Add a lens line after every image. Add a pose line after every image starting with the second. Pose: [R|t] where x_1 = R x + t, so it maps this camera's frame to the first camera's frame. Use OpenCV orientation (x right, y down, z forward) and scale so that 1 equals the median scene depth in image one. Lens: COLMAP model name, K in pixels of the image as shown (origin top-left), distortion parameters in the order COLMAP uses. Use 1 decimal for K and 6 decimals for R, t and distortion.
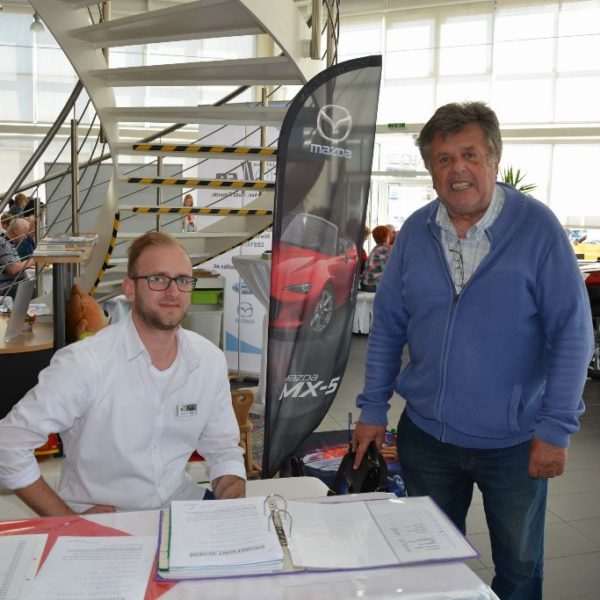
lens RADIAL K [[690.6, 0, 300.0], [0, 690.6, 300.0], [0, 0, 1]] dist [-0.163216, 0.112995]
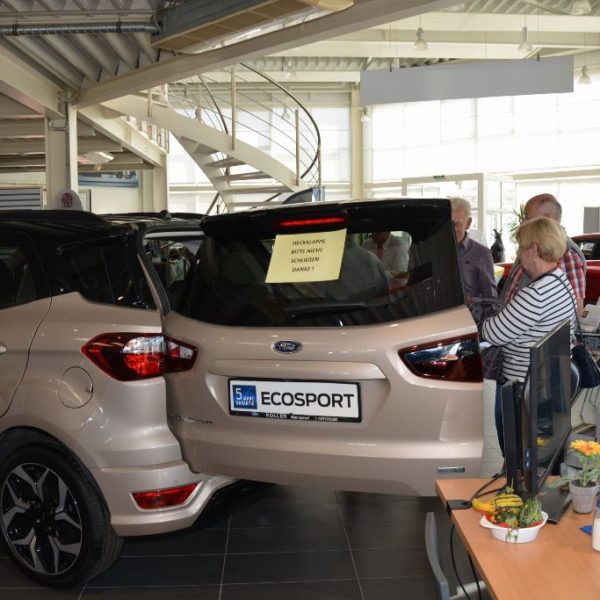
lens RADIAL K [[690.6, 0, 300.0], [0, 690.6, 300.0], [0, 0, 1]] dist [-0.163216, 0.112995]
pose [[0.975605, -0.013782, -0.219100, 0.161973], [0.005000, 0.999164, -0.040584, 0.058181], [0.219476, 0.038499, 0.974858, -0.440850]]
